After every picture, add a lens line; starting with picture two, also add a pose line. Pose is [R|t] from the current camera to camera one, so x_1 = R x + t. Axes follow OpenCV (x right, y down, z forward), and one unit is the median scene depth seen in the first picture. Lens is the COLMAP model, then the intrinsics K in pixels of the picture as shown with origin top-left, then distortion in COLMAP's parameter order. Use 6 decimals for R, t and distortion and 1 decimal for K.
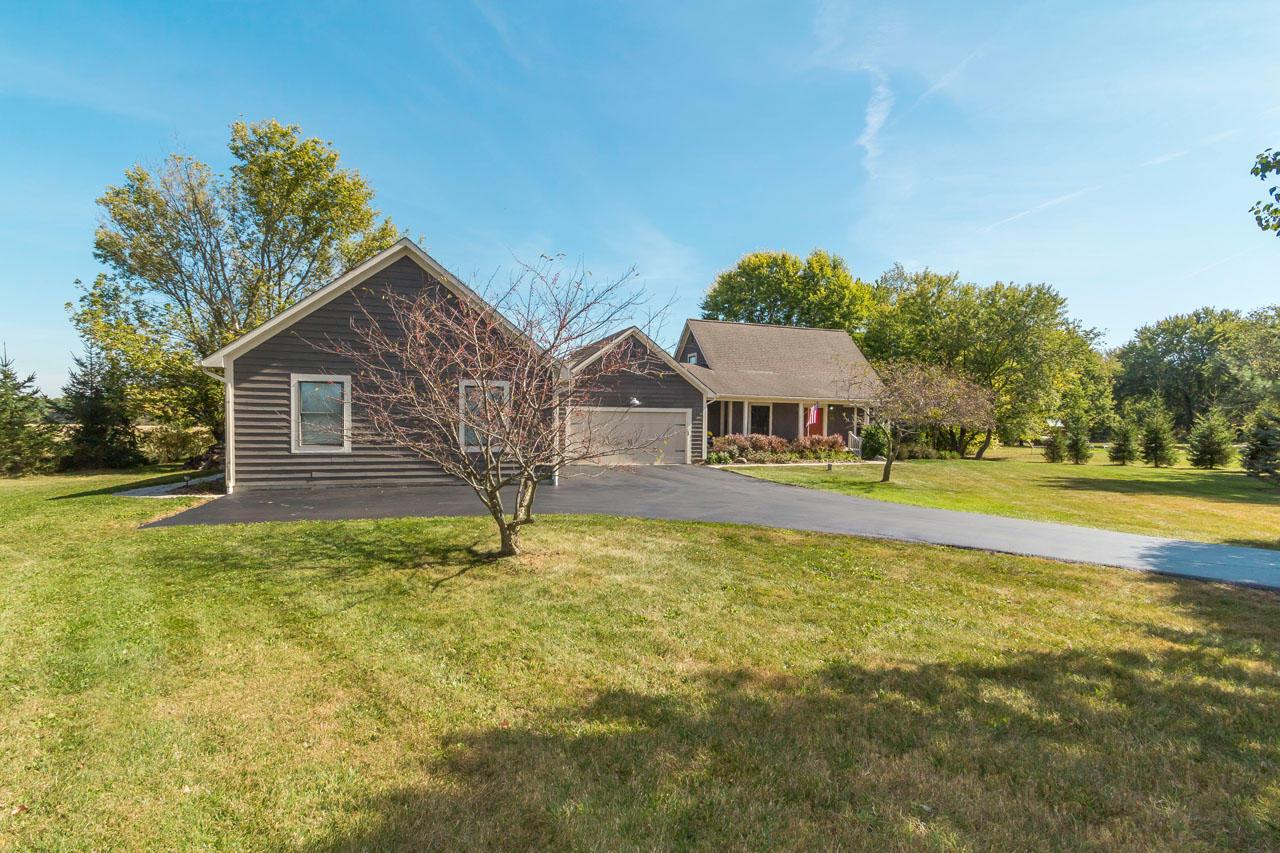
lens RADIAL K [[624.7, 0, 644.8], [0, 624.7, 447.8], [0, 0, 1]] dist [0.001110, -0.000177]
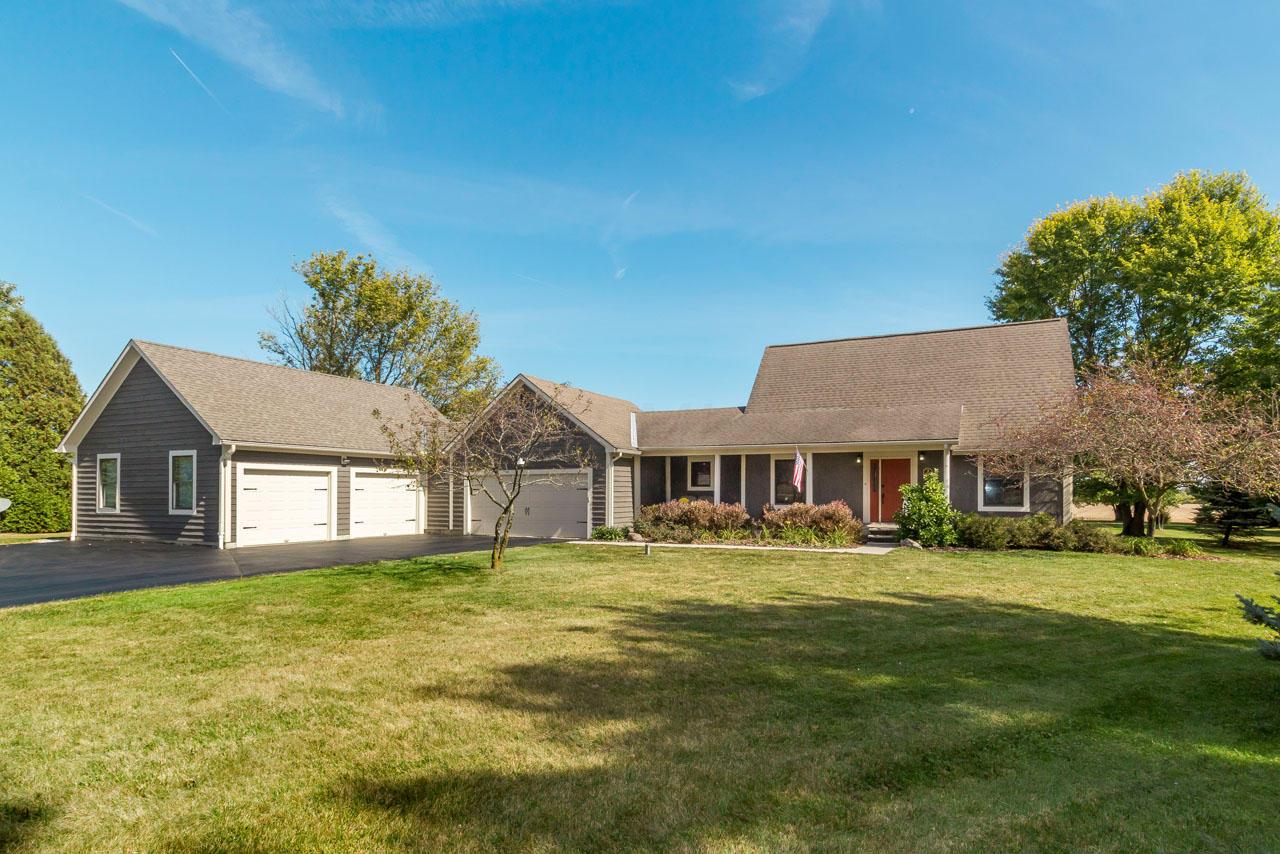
lens RADIAL K [[695.0, 0, 643.8], [0, 695.0, 487.6], [0, 0, 1]] dist [0.001985, -0.000030]
pose [[0.694951, -0.018412, -0.718821, 0.778056], [-0.019404, 0.998828, -0.044343, -0.001562], [0.718795, 0.044764, 0.693779, 0.472079]]
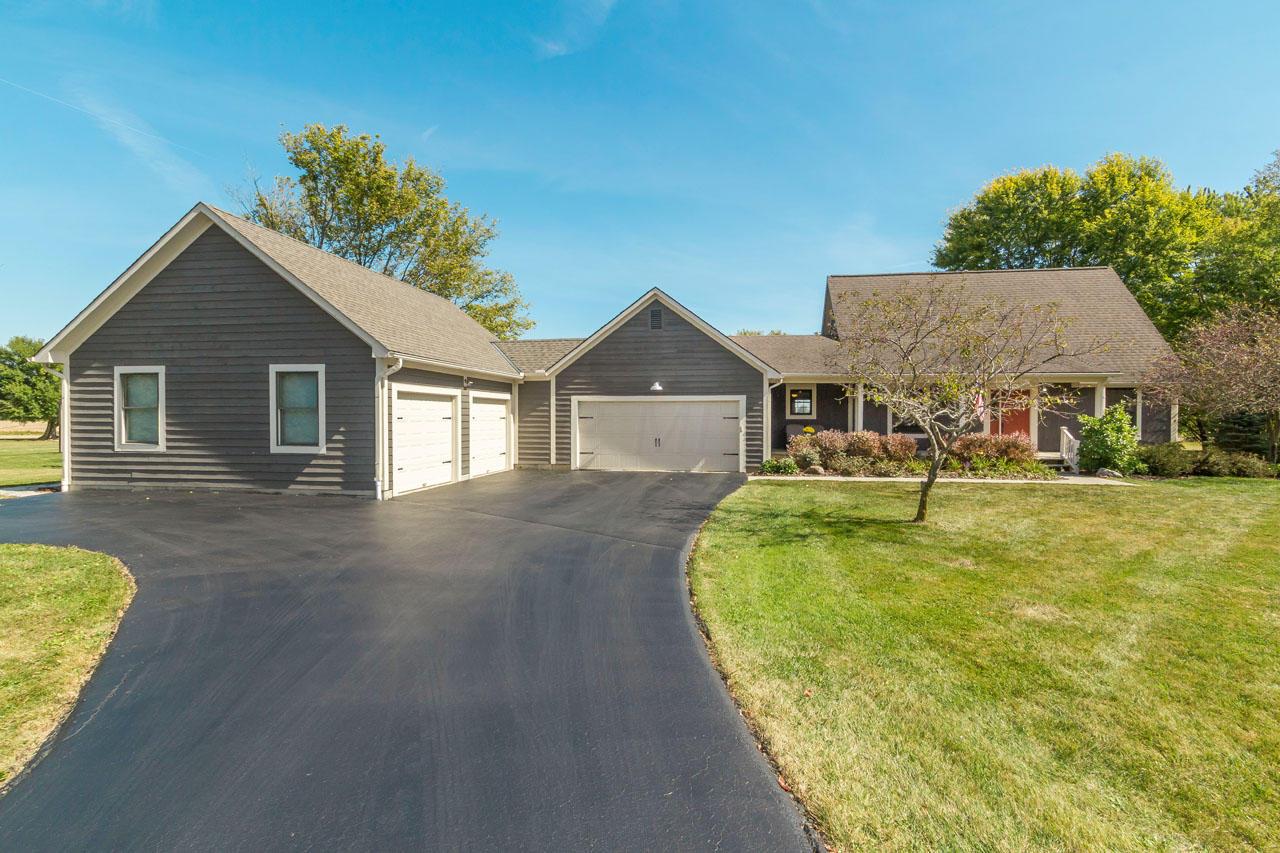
lens RADIAL K [[648.2, 0, 640.0], [0, 648.2, 426.5], [0, 0, 1]] dist [-0.000602, -0.000335]
pose [[0.873741, -0.002951, -0.486382, 0.345947], [-0.010924, 0.999610, -0.025688, -0.007155], [0.486268, 0.027758, 0.873369, 0.313860]]
